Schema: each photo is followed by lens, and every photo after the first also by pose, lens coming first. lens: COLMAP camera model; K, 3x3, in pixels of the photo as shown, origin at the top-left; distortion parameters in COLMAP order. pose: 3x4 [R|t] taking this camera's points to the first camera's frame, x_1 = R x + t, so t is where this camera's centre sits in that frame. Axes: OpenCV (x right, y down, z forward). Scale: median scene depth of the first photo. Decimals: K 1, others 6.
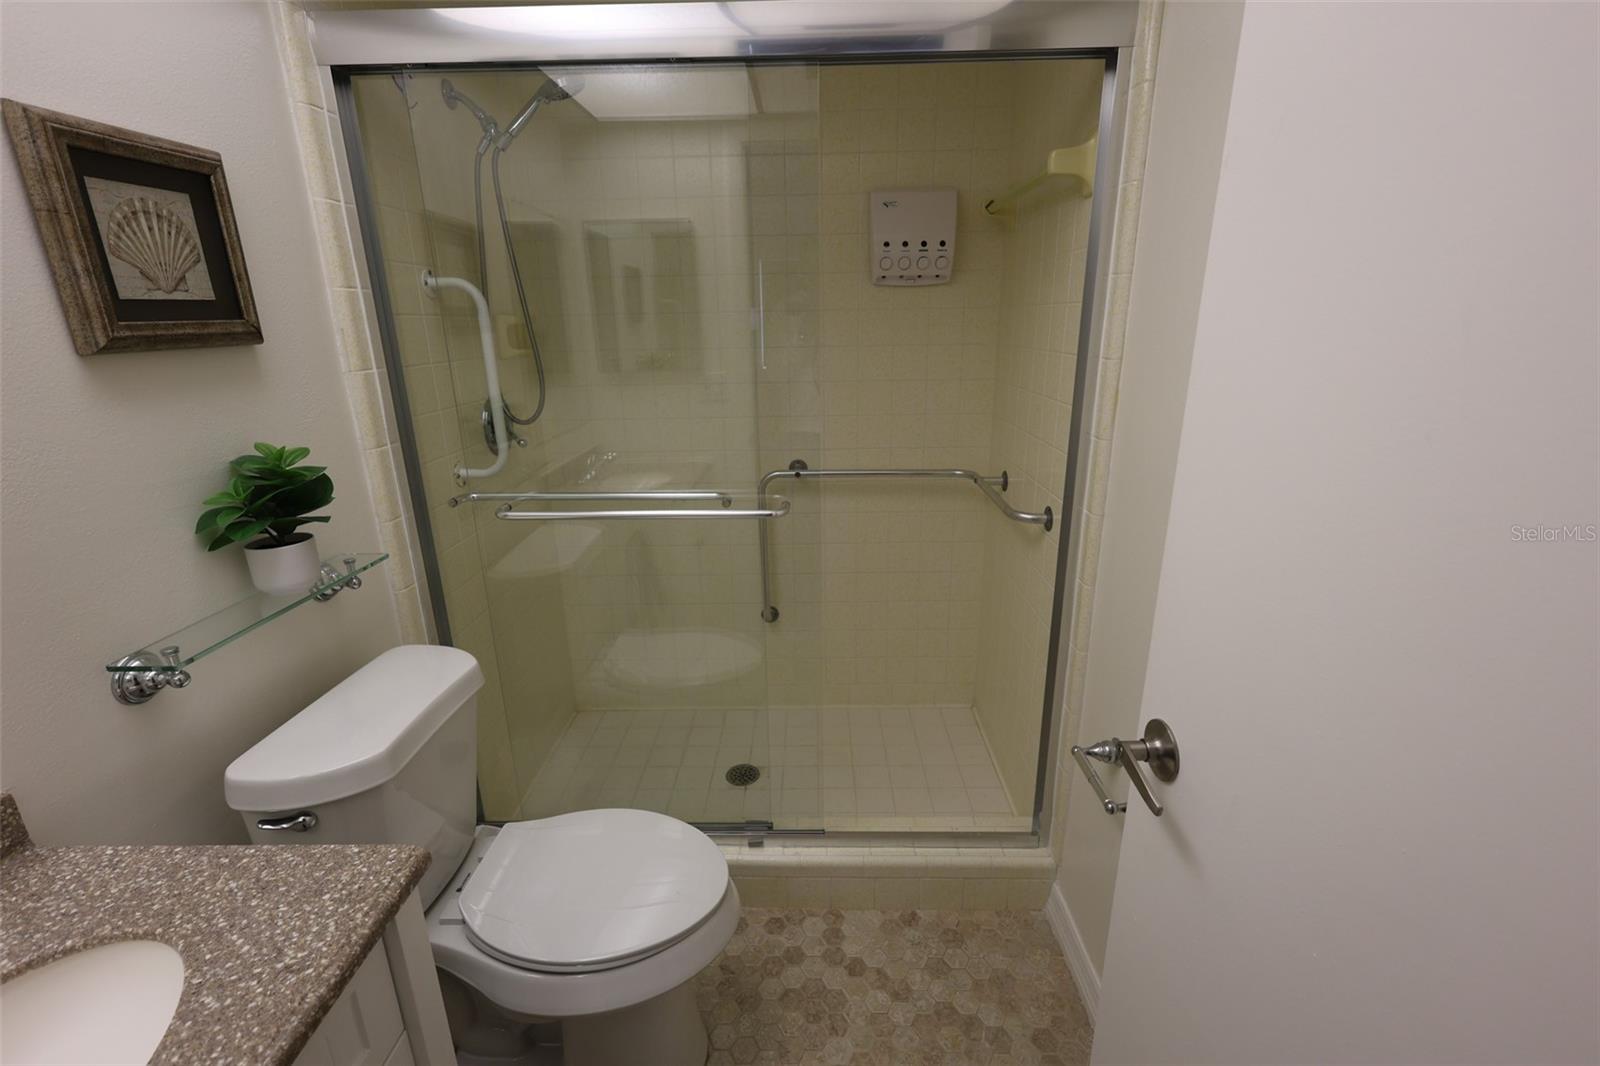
lens RADIAL K [[691.1, 0, 801.6], [0, 691.1, 523.7], [0, 0, 1]] dist [-0.001016, 0.000189]
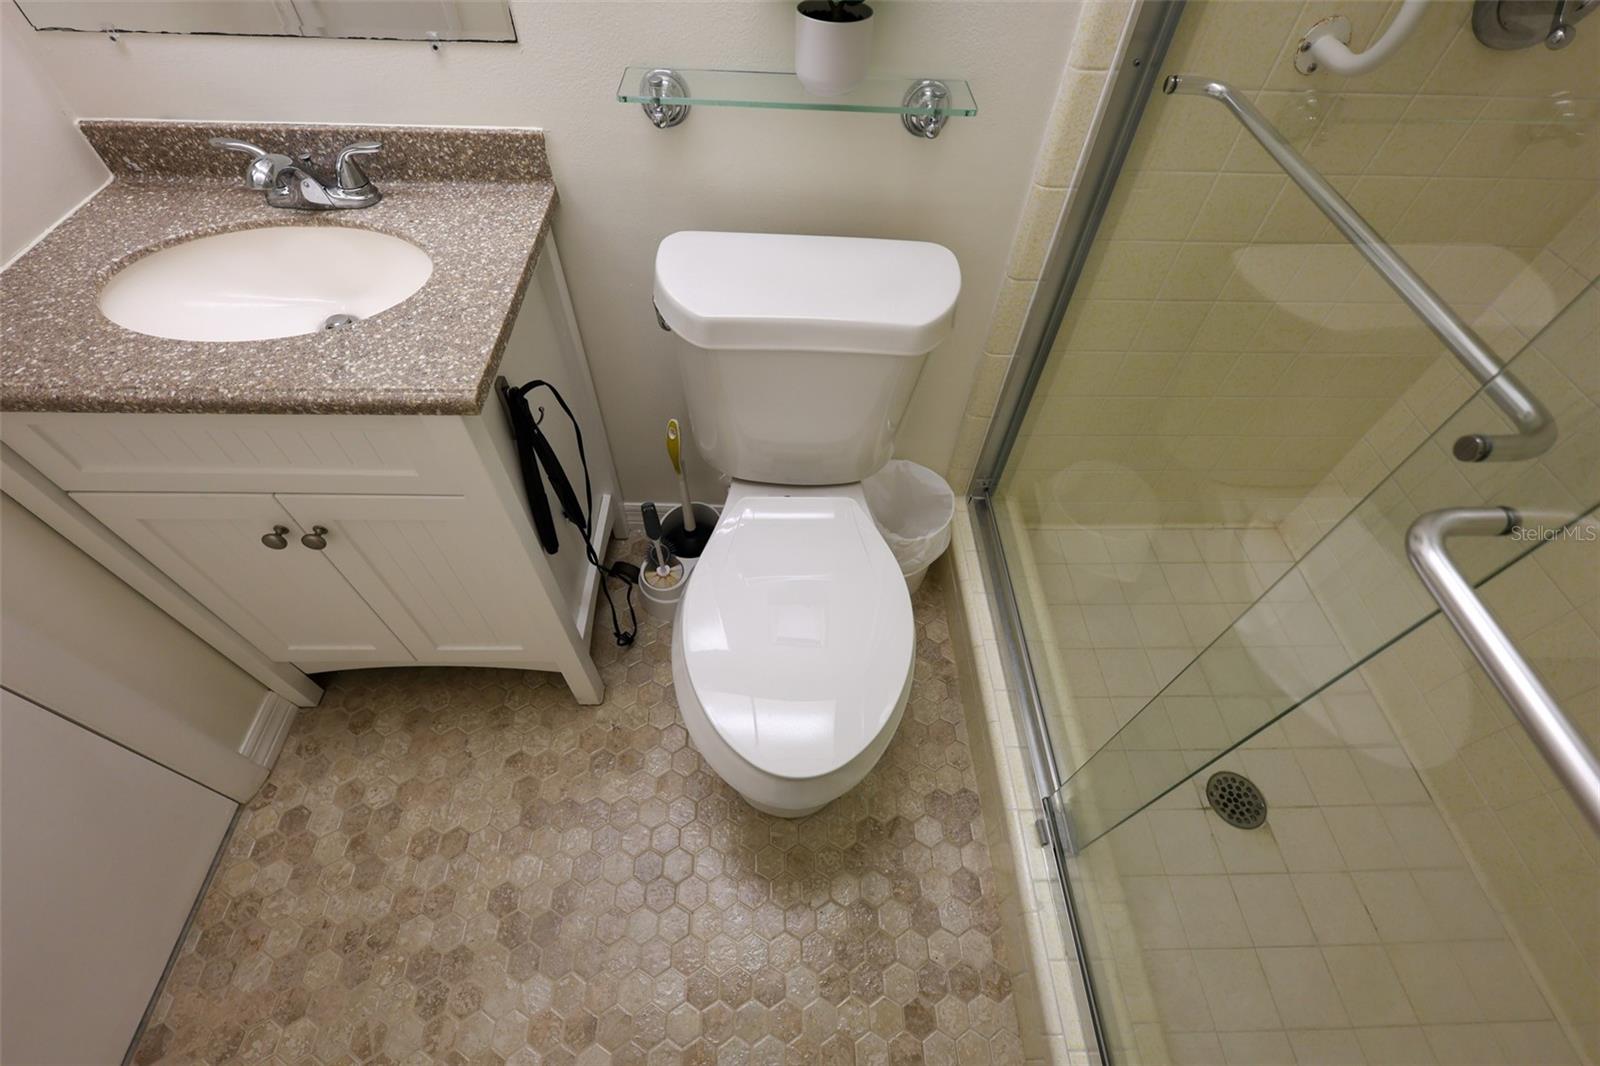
lens RADIAL K [[691.1, 0, 801.6], [0, 691.1, 523.7], [0, 0, 1]] dist [-0.001016, 0.000189]
pose [[0.043587, 0.801074, -0.596977, 0.088140], [-0.317869, 0.577612, 0.751880, -0.142360], [0.947132, 0.156988, 0.279813, 0.598044]]
